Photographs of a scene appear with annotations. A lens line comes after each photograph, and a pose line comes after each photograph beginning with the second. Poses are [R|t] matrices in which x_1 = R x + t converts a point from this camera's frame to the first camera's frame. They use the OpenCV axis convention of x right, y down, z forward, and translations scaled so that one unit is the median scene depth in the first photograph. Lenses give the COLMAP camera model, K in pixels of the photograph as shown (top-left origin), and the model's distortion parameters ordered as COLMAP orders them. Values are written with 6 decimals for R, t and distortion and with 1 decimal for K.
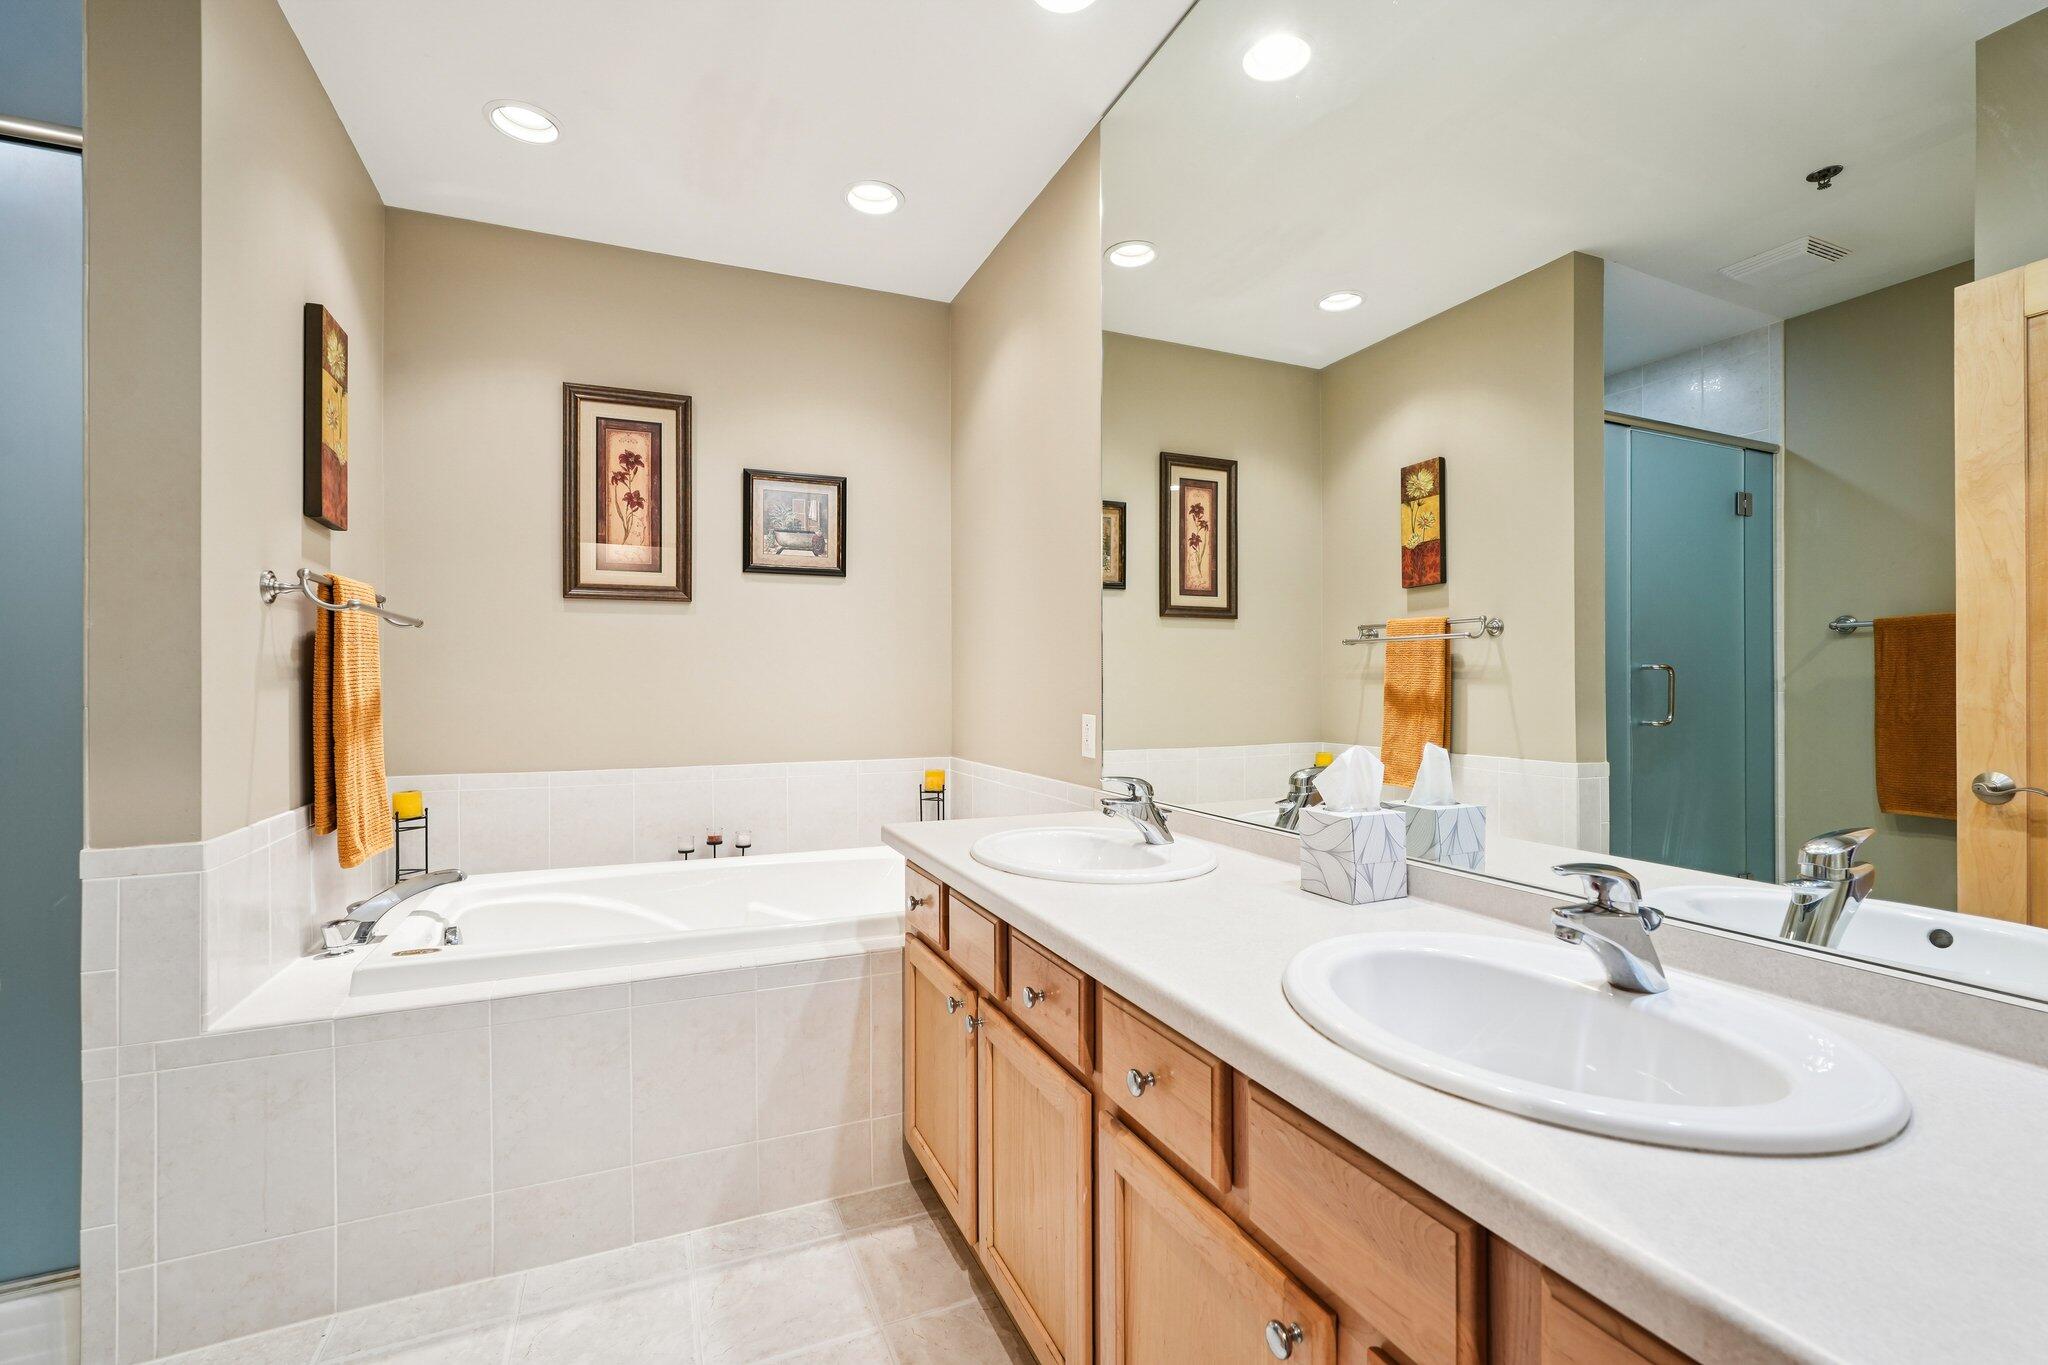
lens RADIAL K [[890.6, 0, 1024.2], [0, 890.6, 686.6], [0, 0, 1]] dist [-0.019906, 0.008657]
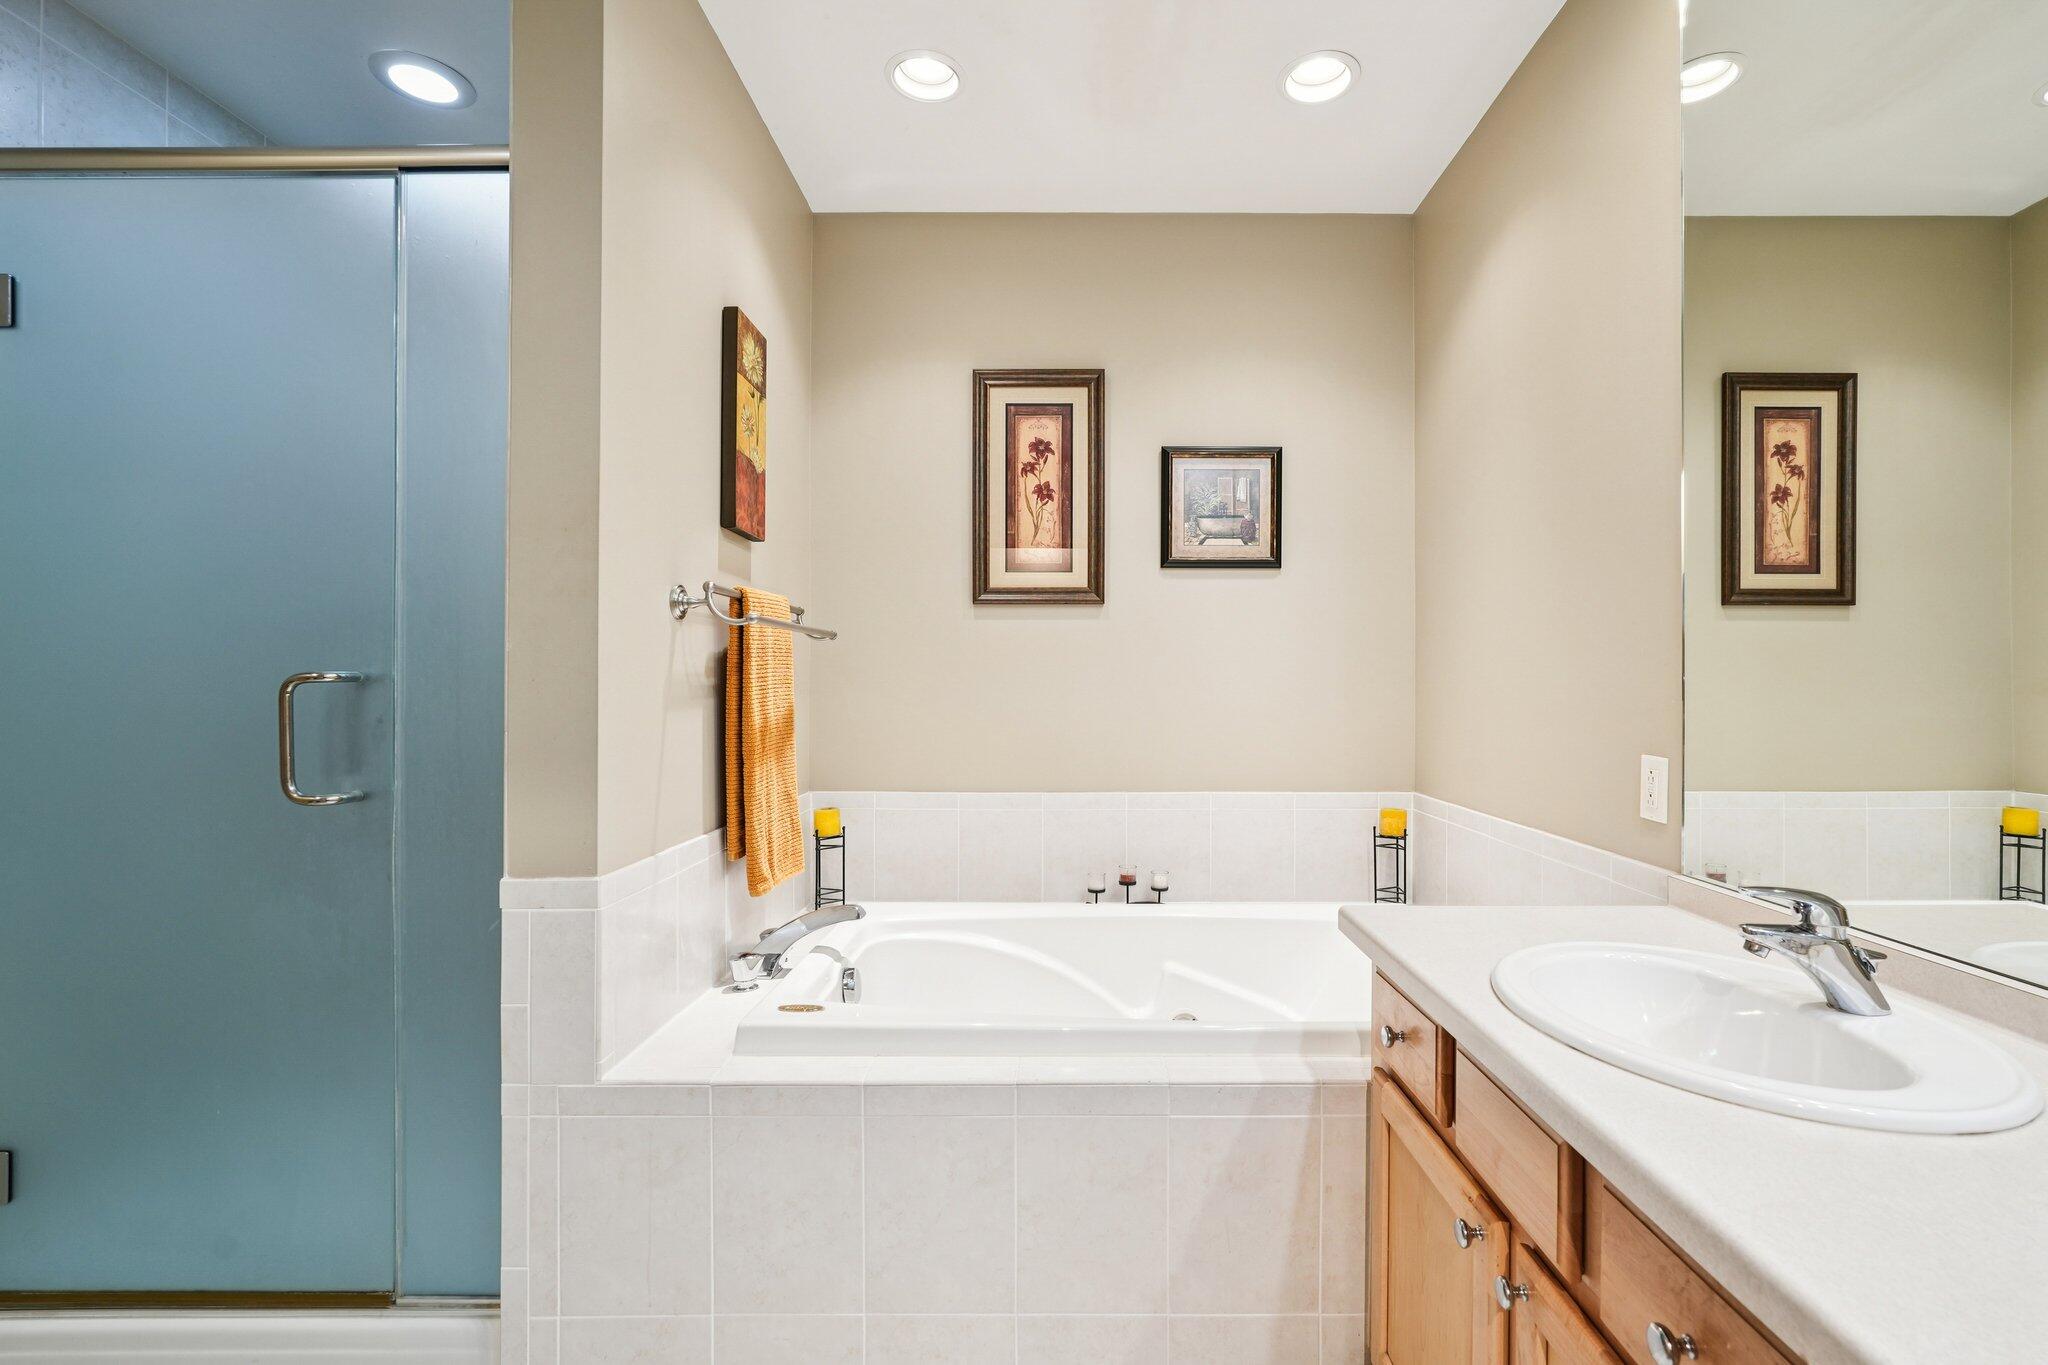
lens RADIAL K [[917.3, 0, 1087.1], [0, 917.3, 692.8], [0, 0, 1]] dist [-0.023052, 0.010600]
pose [[0.923551, 0.005767, -0.383431, -0.057705], [-0.003303, 0.999969, 0.007086, -0.019394], [0.383460, -0.005278, 0.923542, 0.211329]]
